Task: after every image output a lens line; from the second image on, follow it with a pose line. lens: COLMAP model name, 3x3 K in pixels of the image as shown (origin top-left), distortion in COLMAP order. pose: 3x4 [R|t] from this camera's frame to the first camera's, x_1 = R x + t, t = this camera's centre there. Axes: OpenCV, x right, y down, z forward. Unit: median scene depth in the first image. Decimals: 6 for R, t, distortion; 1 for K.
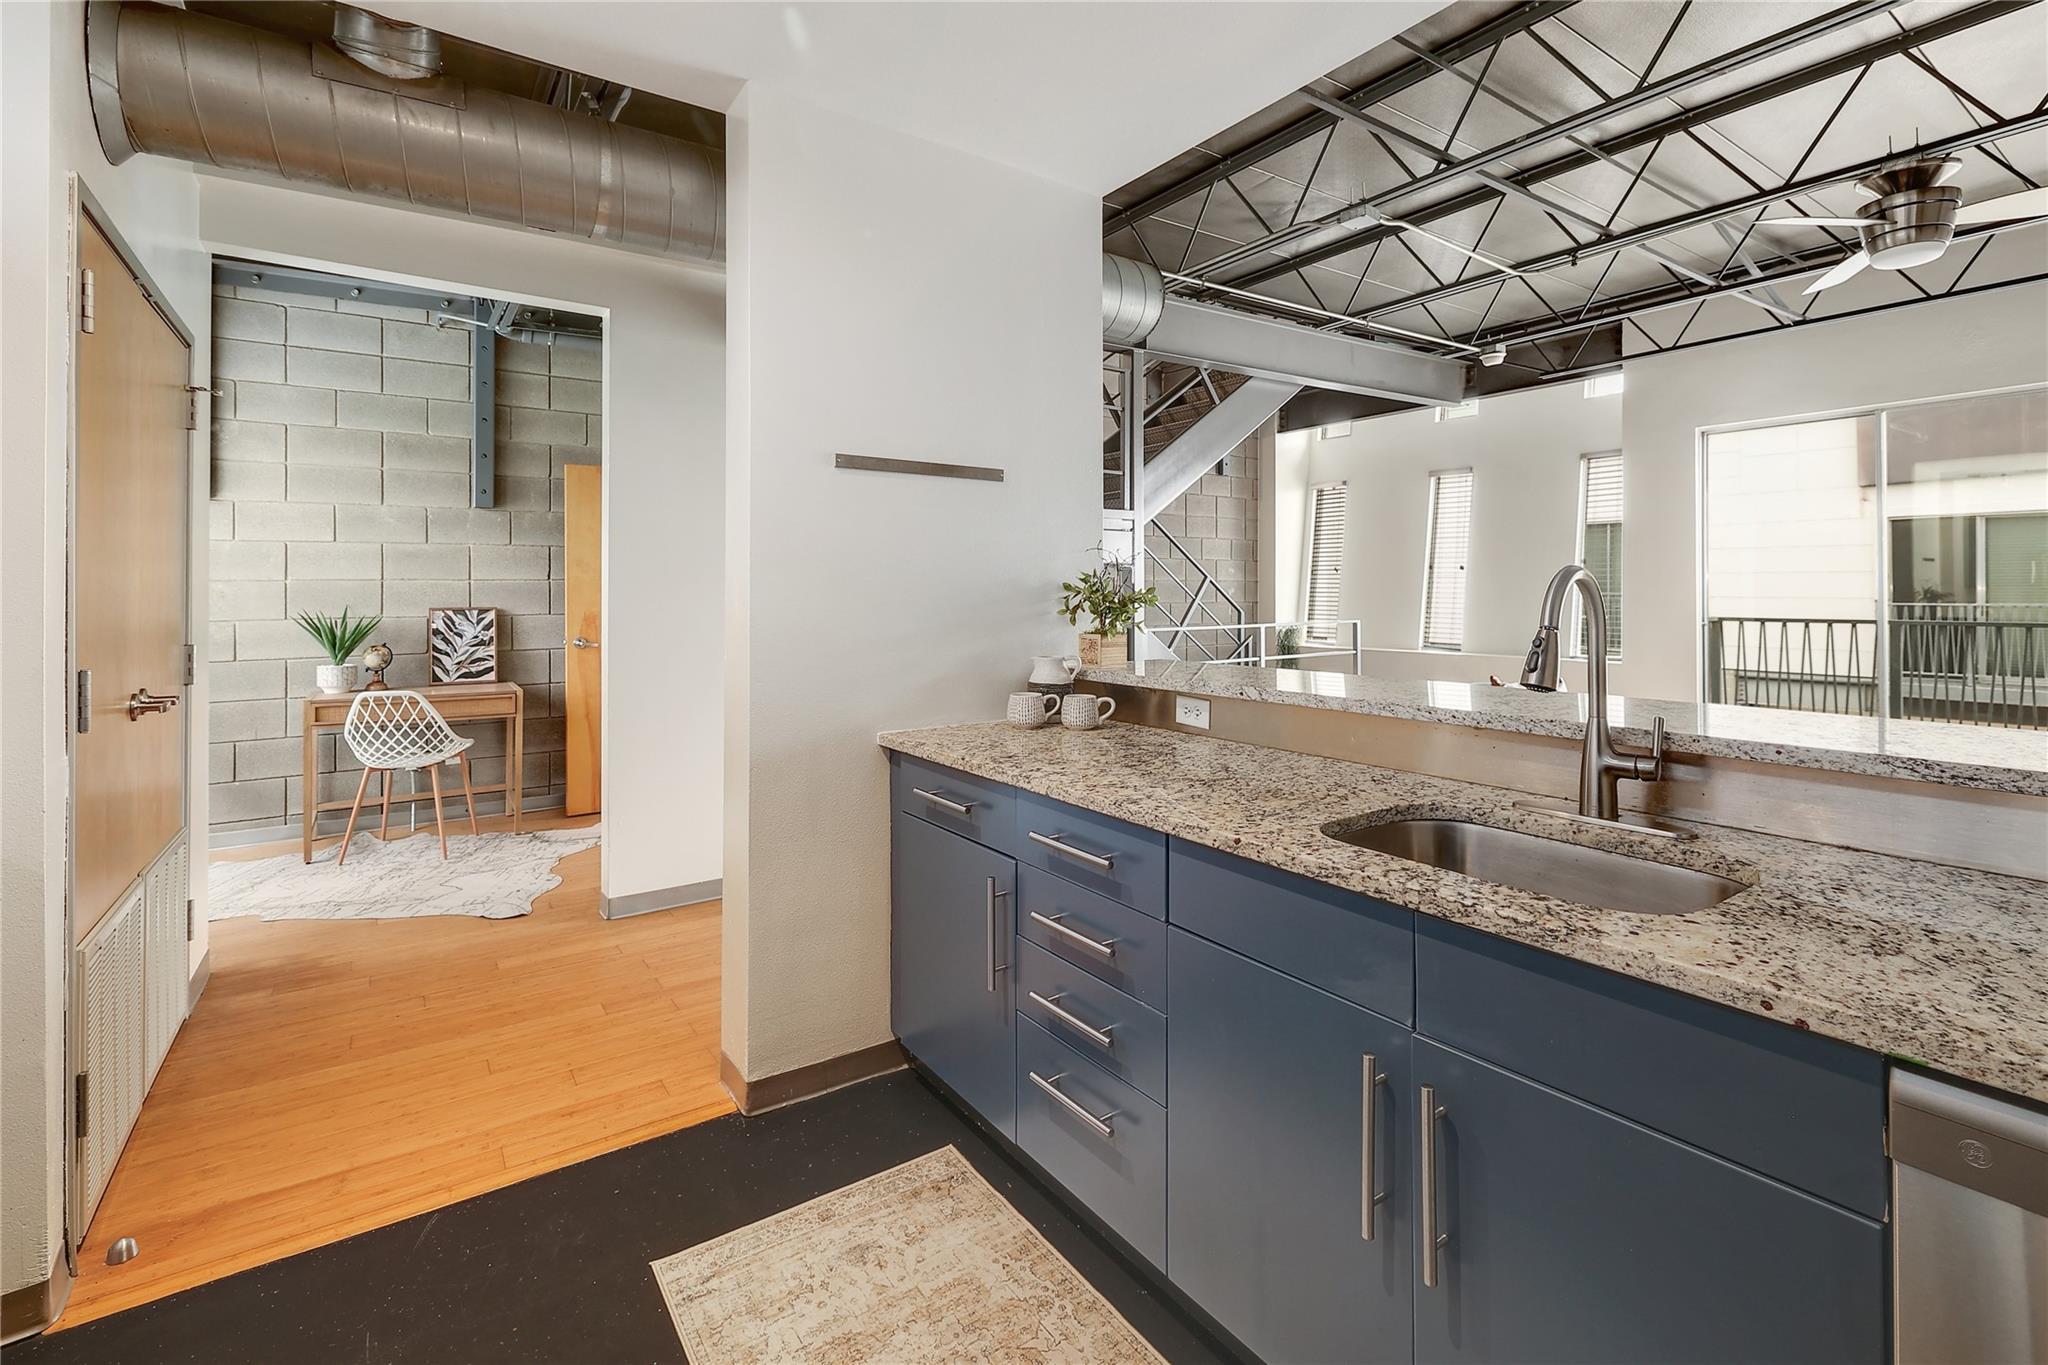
lens RADIAL K [[895.0, 0, 998.5], [0, 895.0, 593.9], [0, 0, 1]] dist [-0.007622, 0.001157]
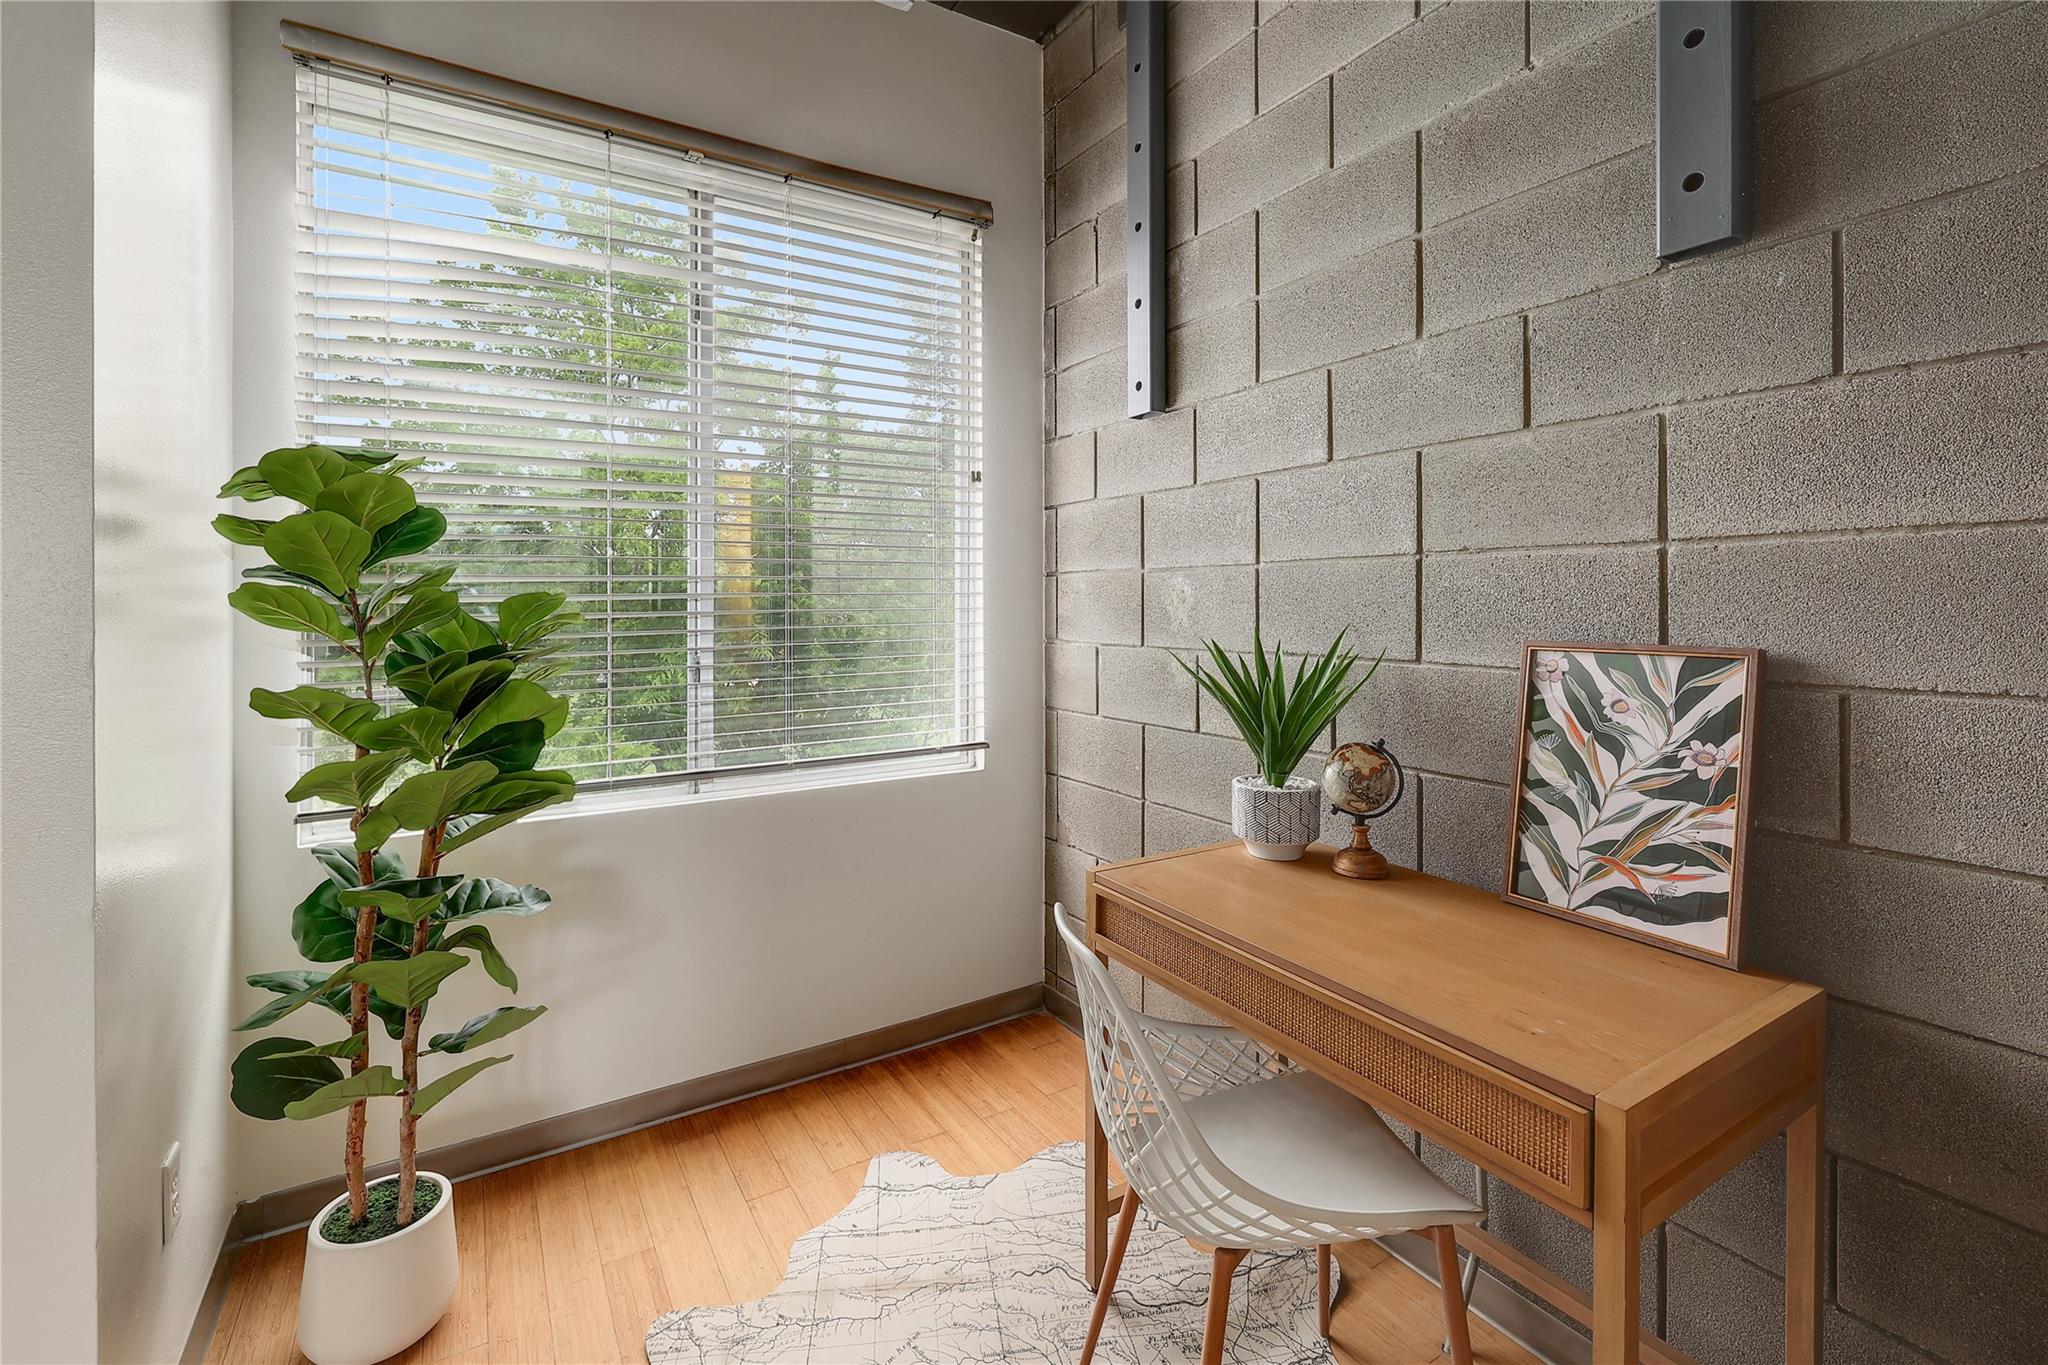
lens RADIAL K [[895.0, 0, 1058.9], [0, 895.0, 593.2], [0, 0, 1]] dist [-0.007622, 0.001157]
pose [[-0.018017, 0.000560, -0.999838, -0.328367], [0.010323, 0.999947, 0.000374, -0.001968], [0.999784, -0.010315, -0.018021, 0.837292]]
